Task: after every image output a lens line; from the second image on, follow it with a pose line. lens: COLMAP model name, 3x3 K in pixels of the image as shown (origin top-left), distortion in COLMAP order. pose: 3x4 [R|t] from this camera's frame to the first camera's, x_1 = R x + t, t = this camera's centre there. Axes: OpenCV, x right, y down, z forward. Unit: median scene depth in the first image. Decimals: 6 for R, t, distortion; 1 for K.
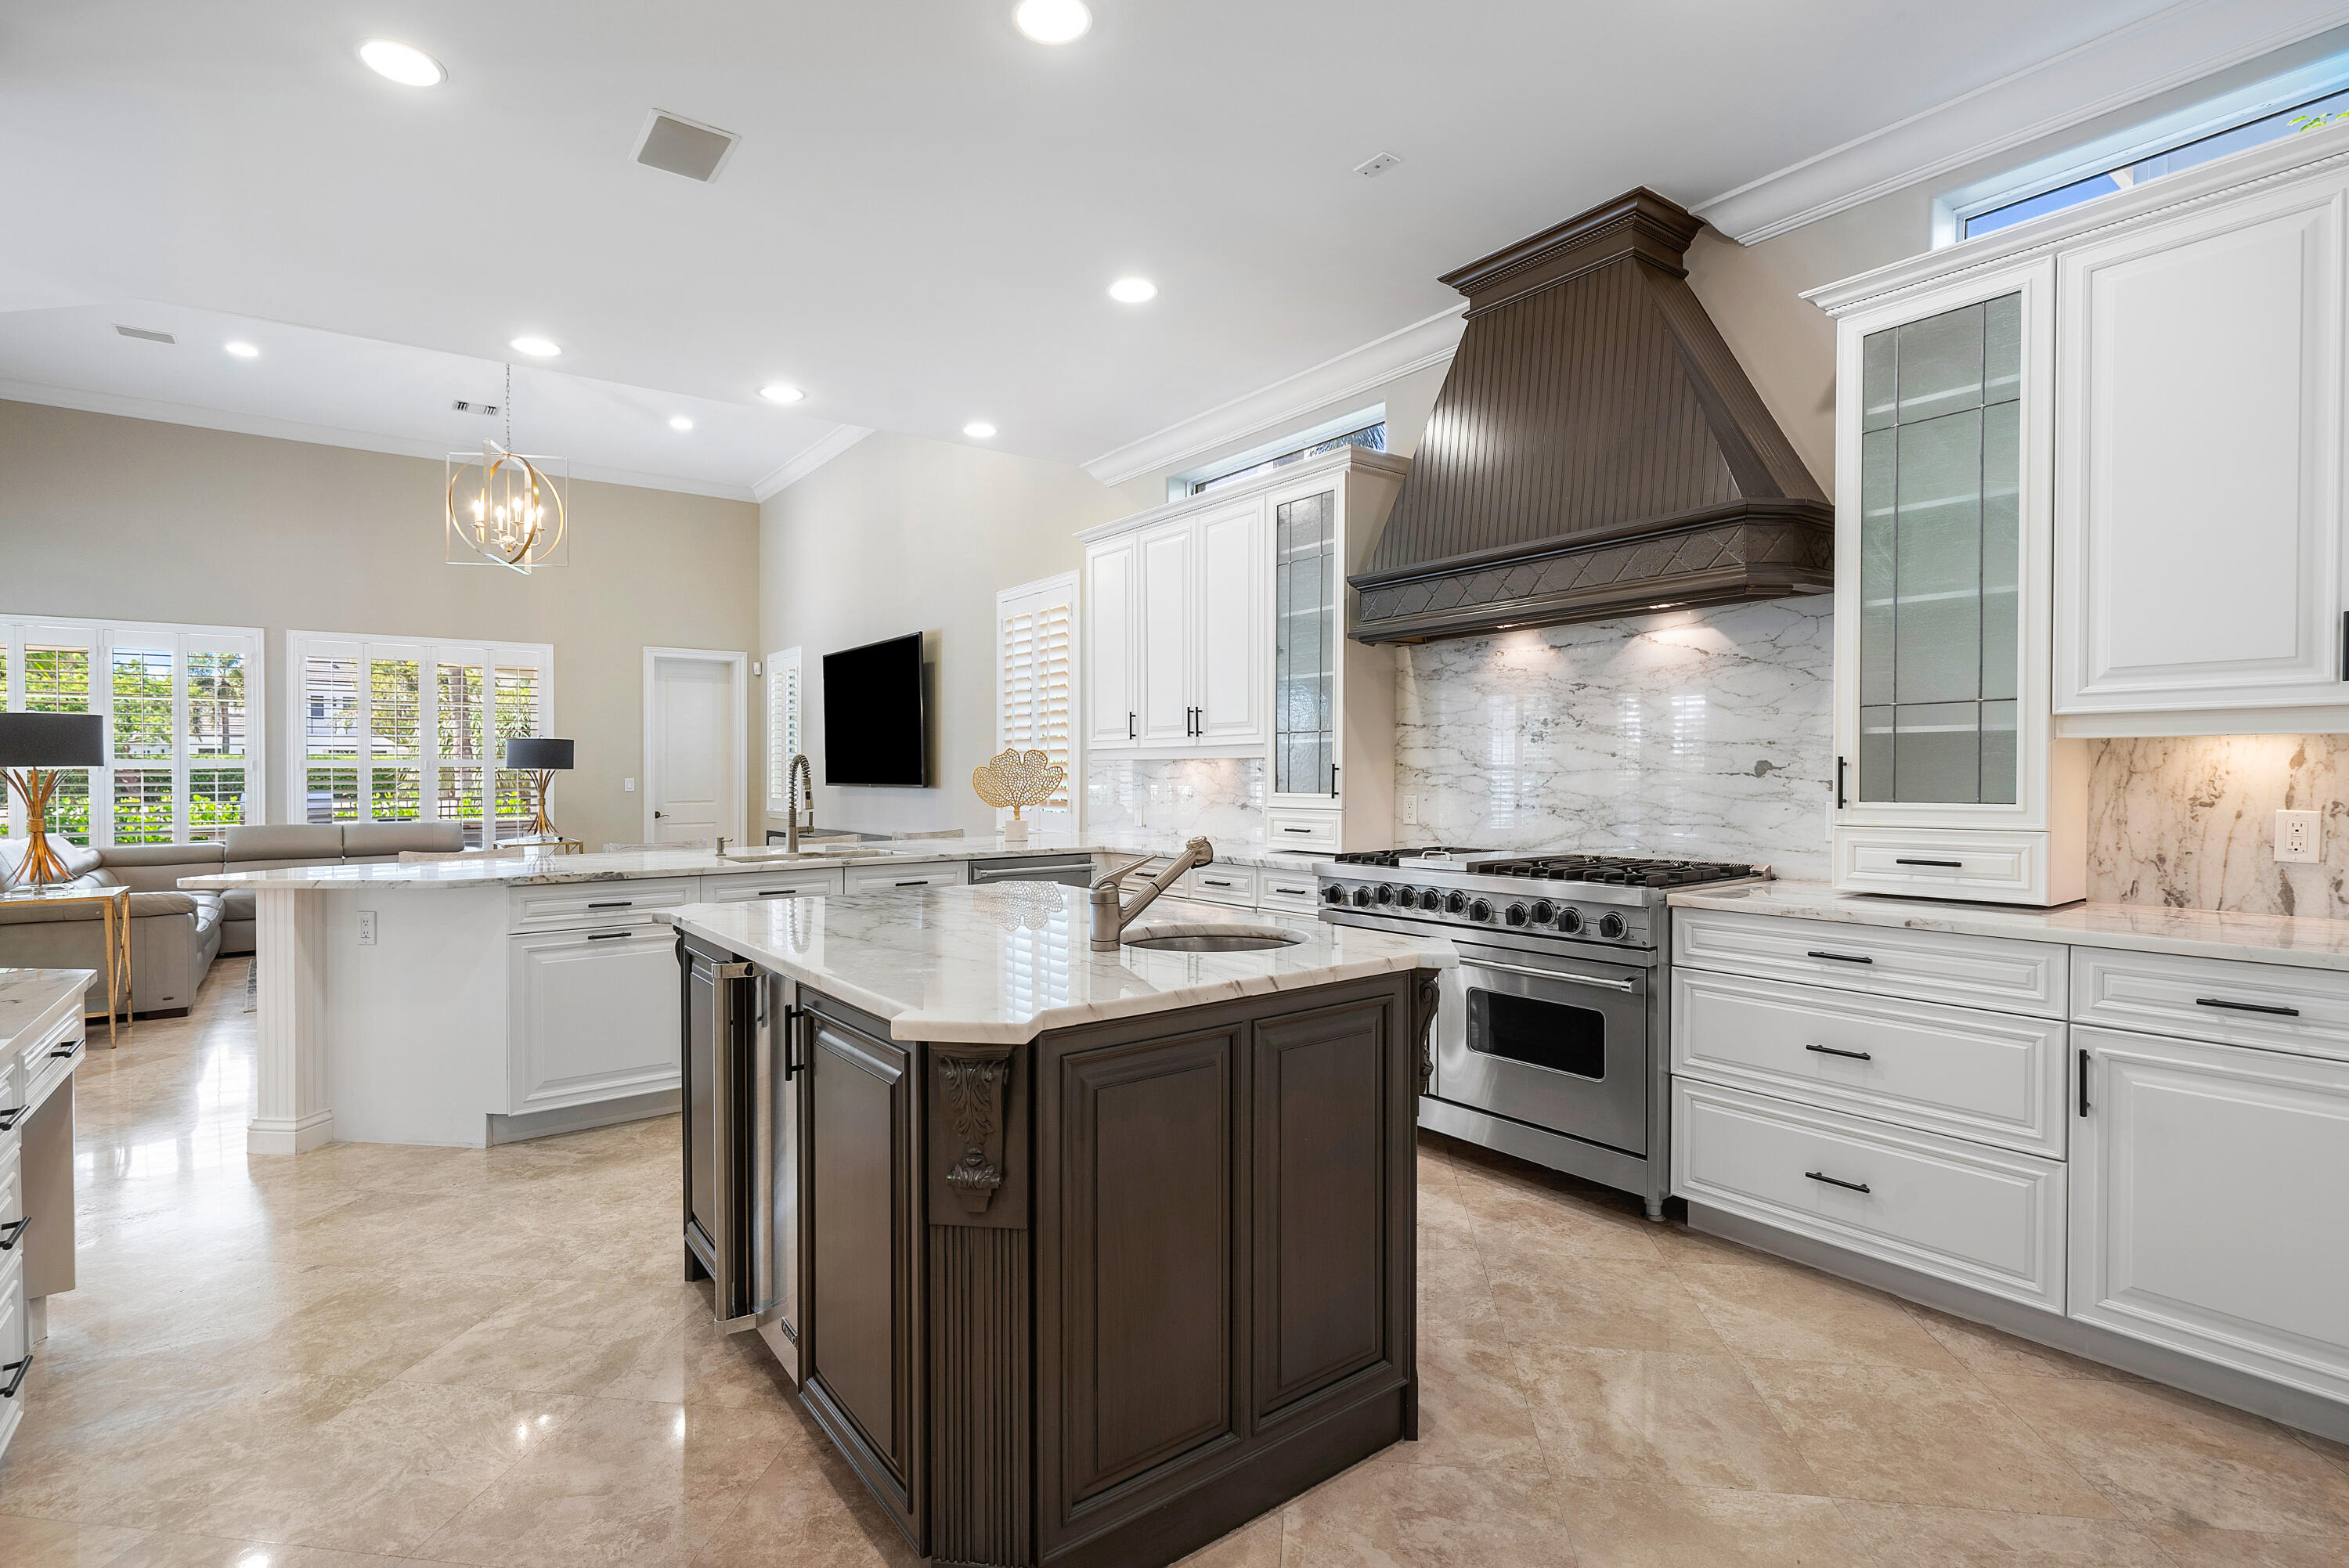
lens RADIAL K [[1127.6, 0, 1166.3], [0, 1127.6, 788.0], [0, 0, 1]] dist [0.001902, 0.002047]
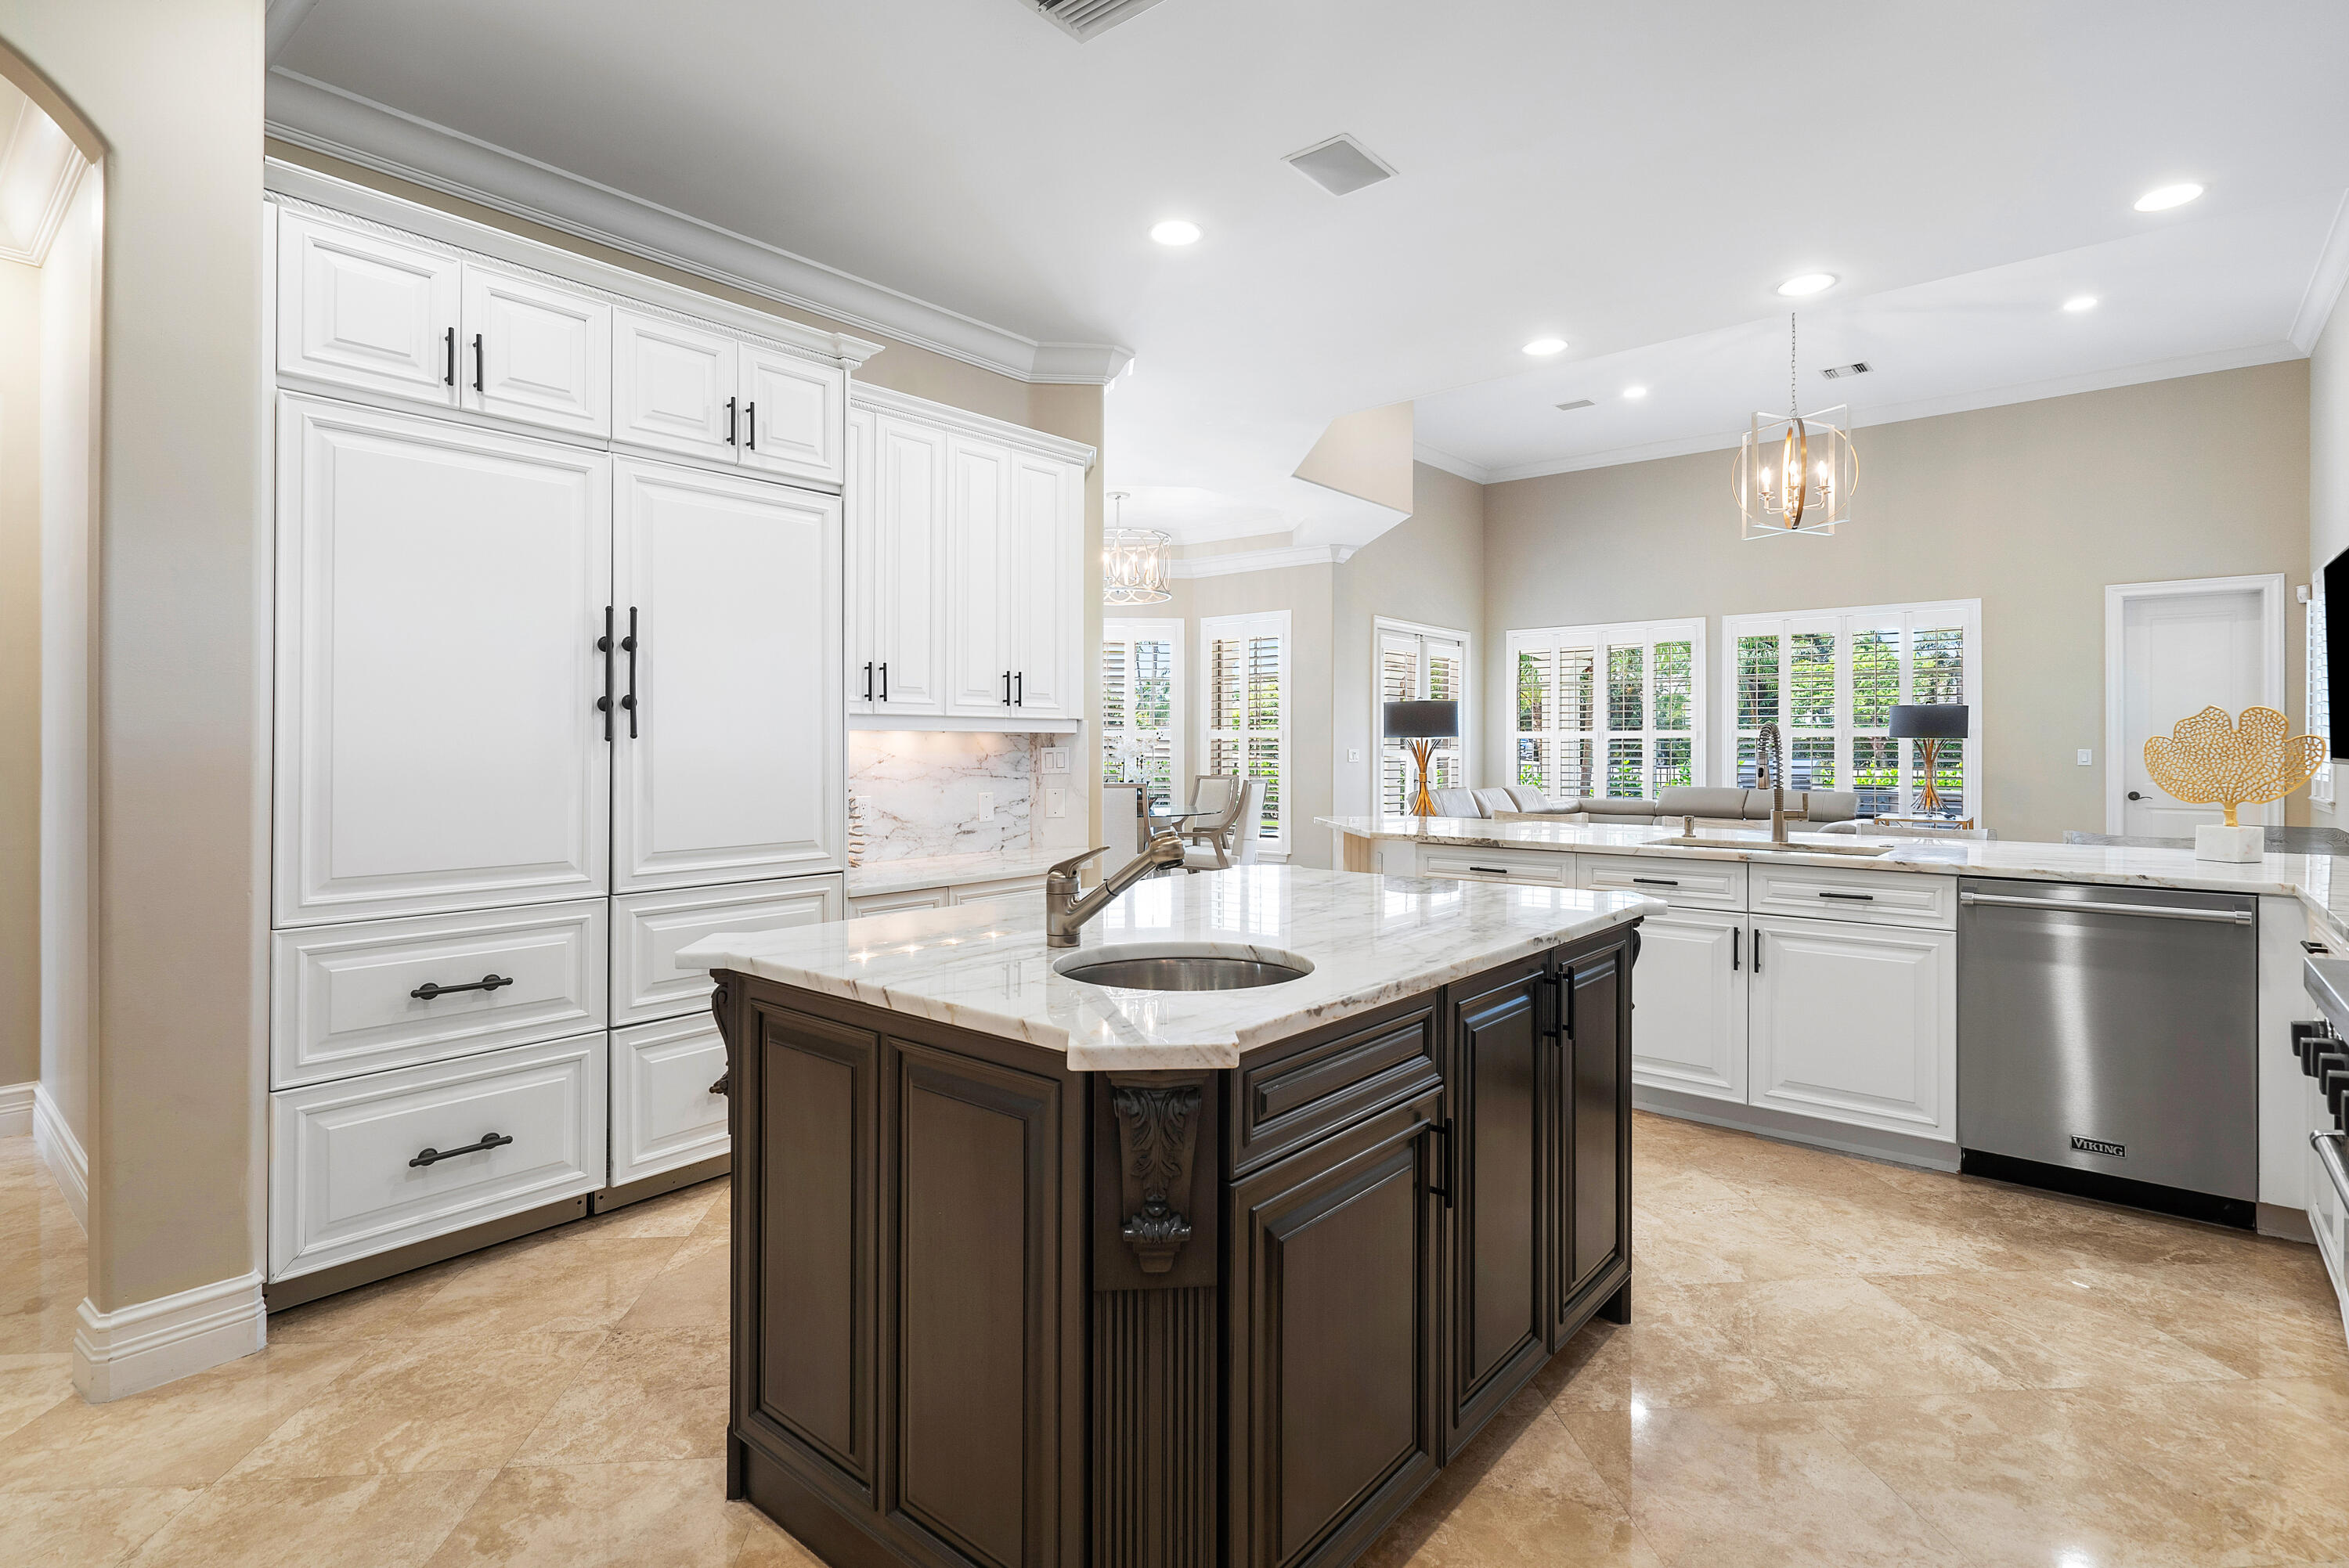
lens RADIAL K [[1127.6, 0, 1187.0], [0, 1127.6, 730.4], [0, 0, 1]] dist [0.001902, 0.002047]
pose [[0.230767, -0.005756, -0.972992, 0.616478], [-0.017129, 0.999804, -0.009977, -0.012652], [0.972858, 0.018968, 0.230623, 0.657257]]
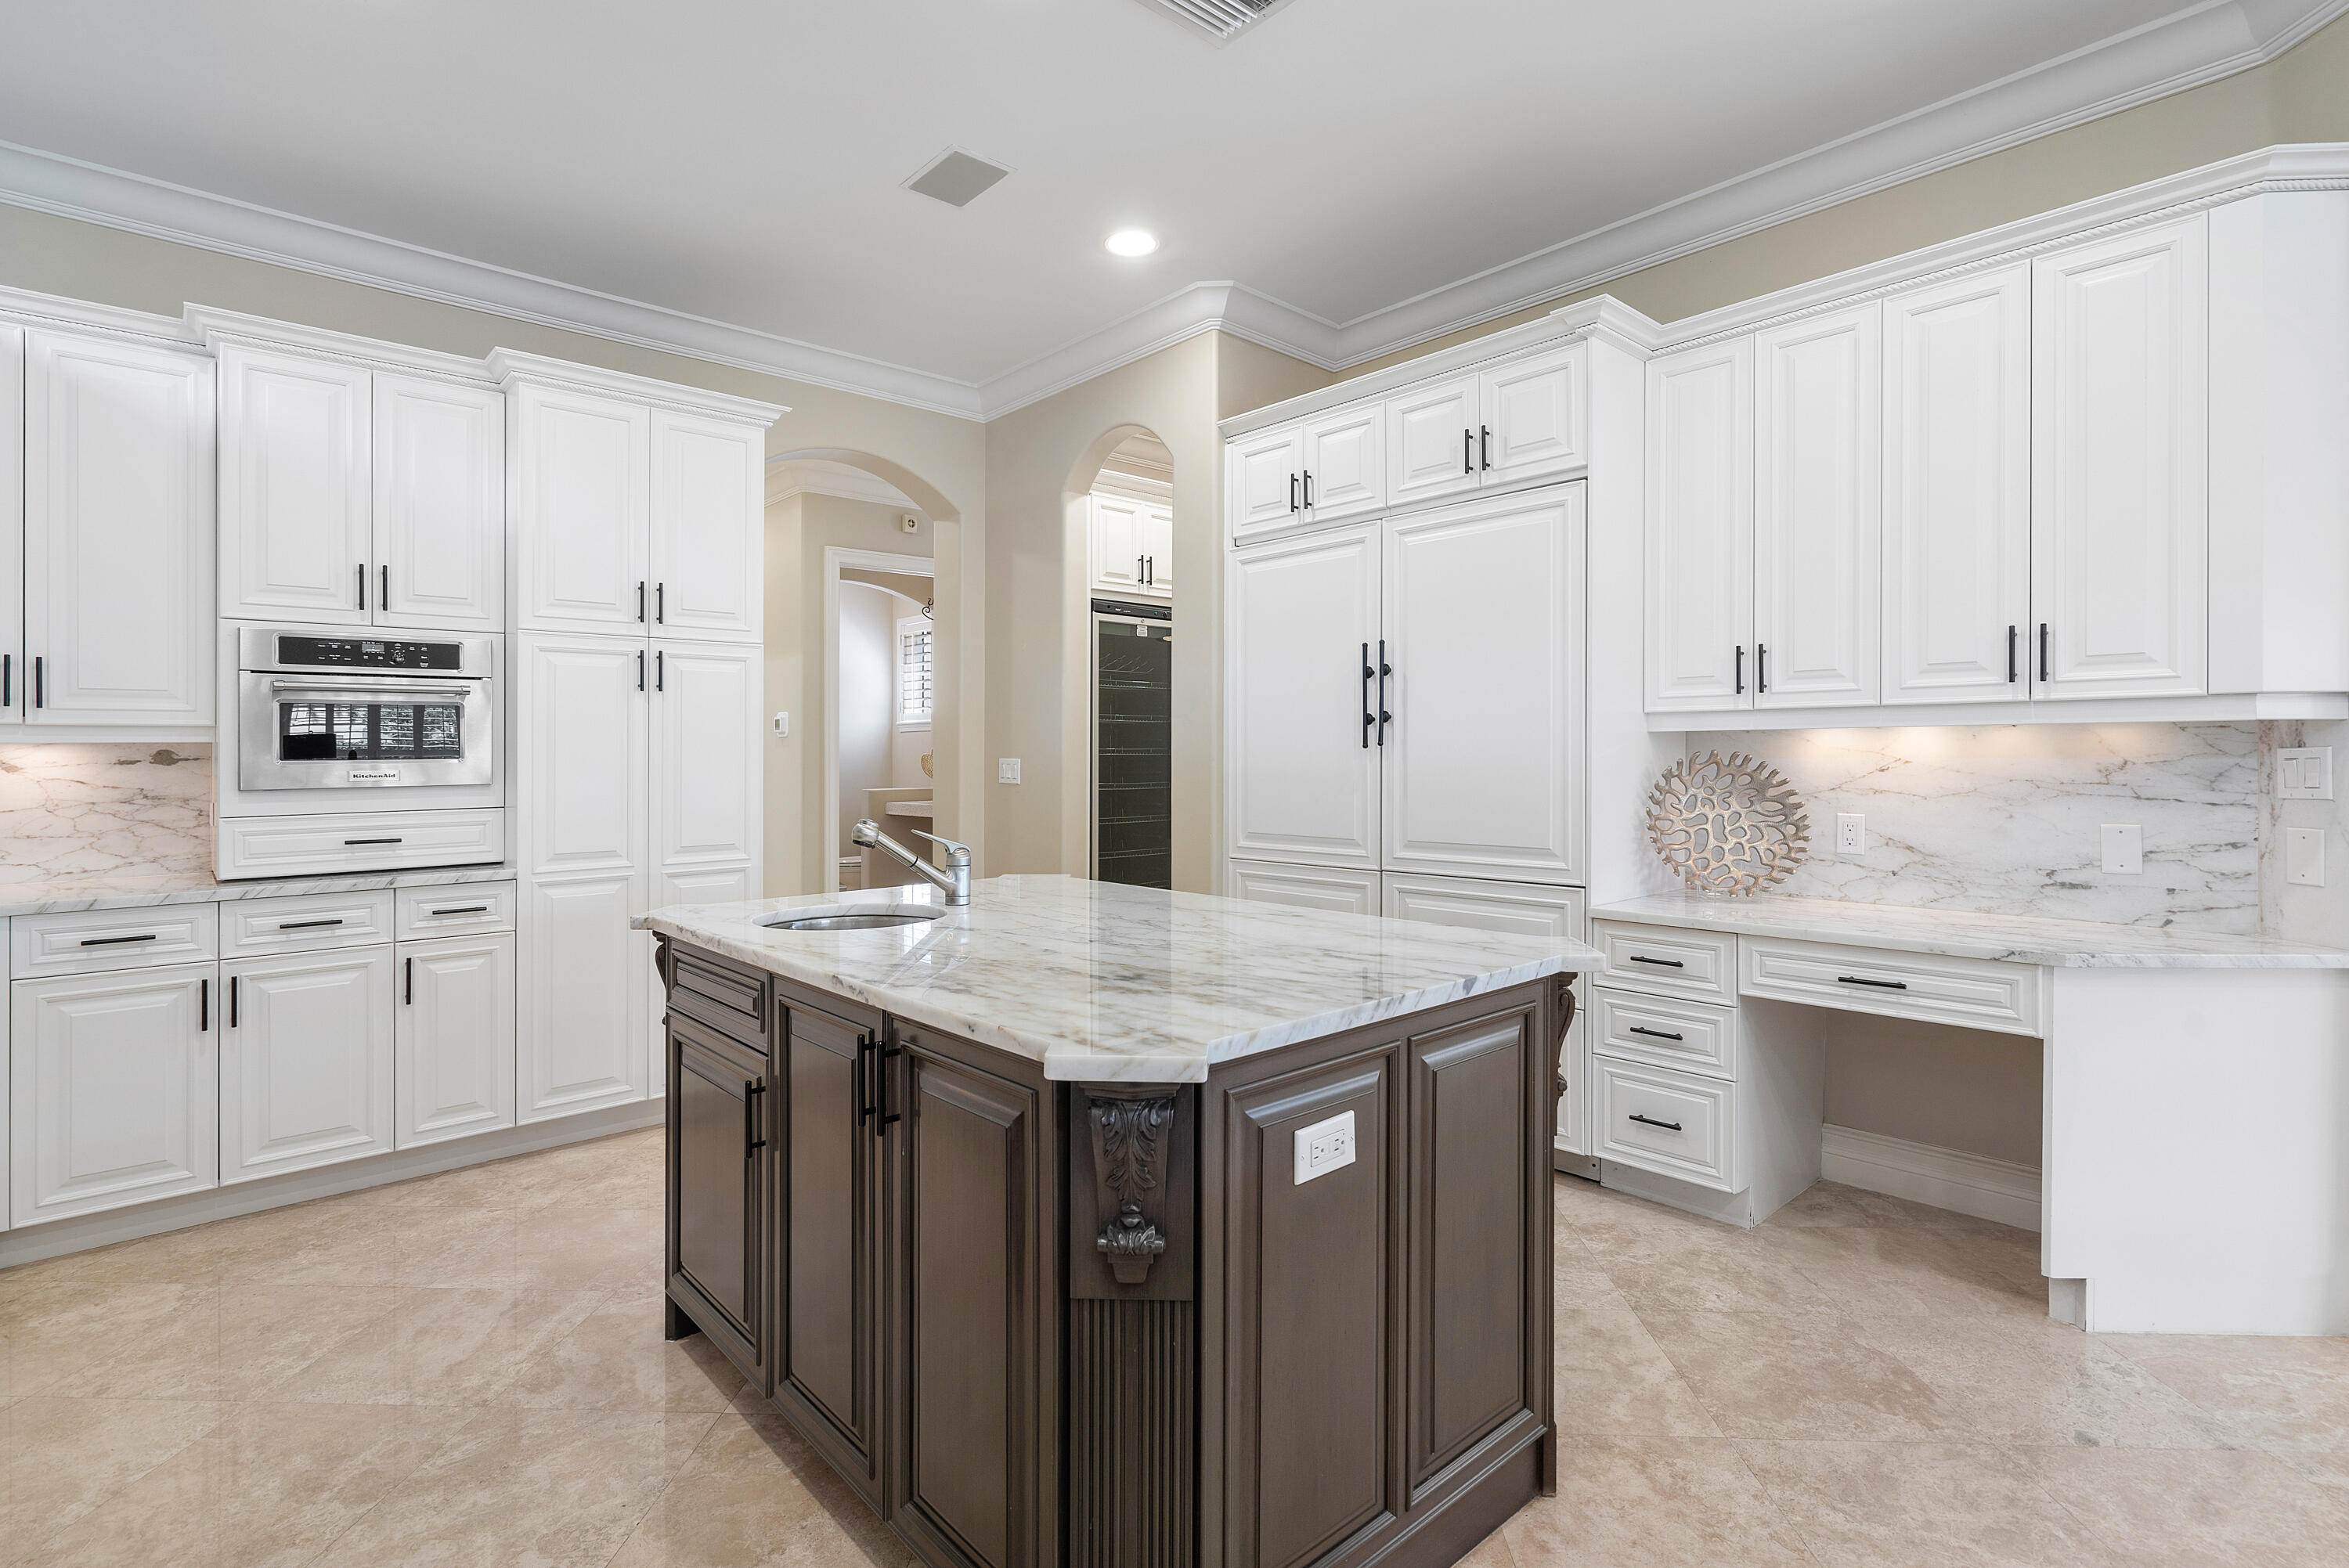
lens RADIAL K [[1127.6, 0, 1182.2], [0, 1127.6, 759.3], [0, 0, 1]] dist [0.001902, 0.002047]
pose [[-0.994052, 0.014714, -0.107905, -0.125785], [0.012700, 0.999733, 0.019328, -0.019801], [0.108160, 0.017843, -0.993973, 1.634879]]
